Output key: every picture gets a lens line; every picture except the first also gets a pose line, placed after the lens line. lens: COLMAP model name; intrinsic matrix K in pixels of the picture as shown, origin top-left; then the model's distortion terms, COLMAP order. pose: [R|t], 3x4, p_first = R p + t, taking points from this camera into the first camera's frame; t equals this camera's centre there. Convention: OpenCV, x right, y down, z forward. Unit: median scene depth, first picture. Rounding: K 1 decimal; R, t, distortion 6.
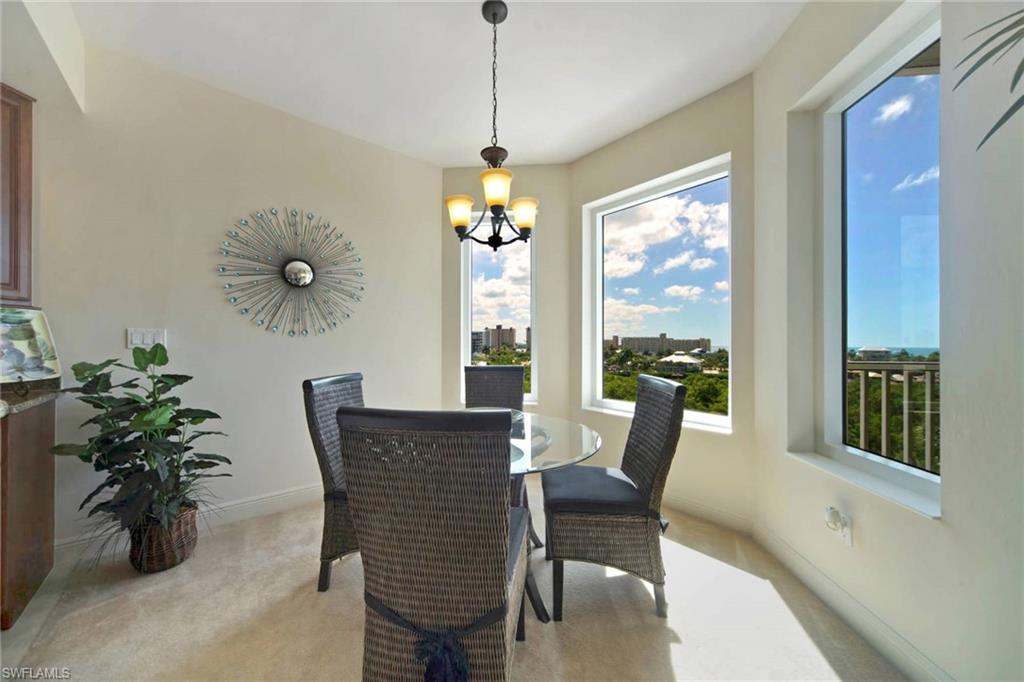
lens RADIAL K [[360.0, 0, 508.9], [0, 360.0, 340.4], [0, 0, 1]] dist [-0.000771, -0.000124]
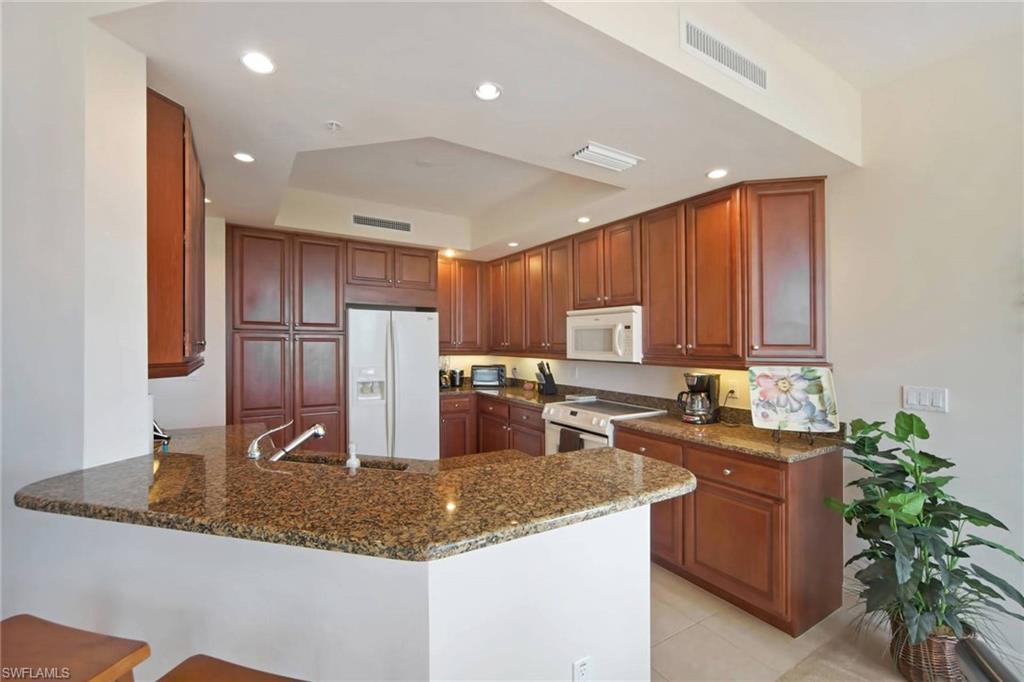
lens RADIAL K [[441.2, 0, 510.1], [0, 441.2, 338.9], [0, 0, 1]] dist [0.000041, 0.000134]
pose [[-0.153054, -0.006481, -0.988197, 0.181100], [0.001030, 0.999977, -0.006718, -0.157179], [0.988217, -0.002046, -0.153044, 0.229659]]
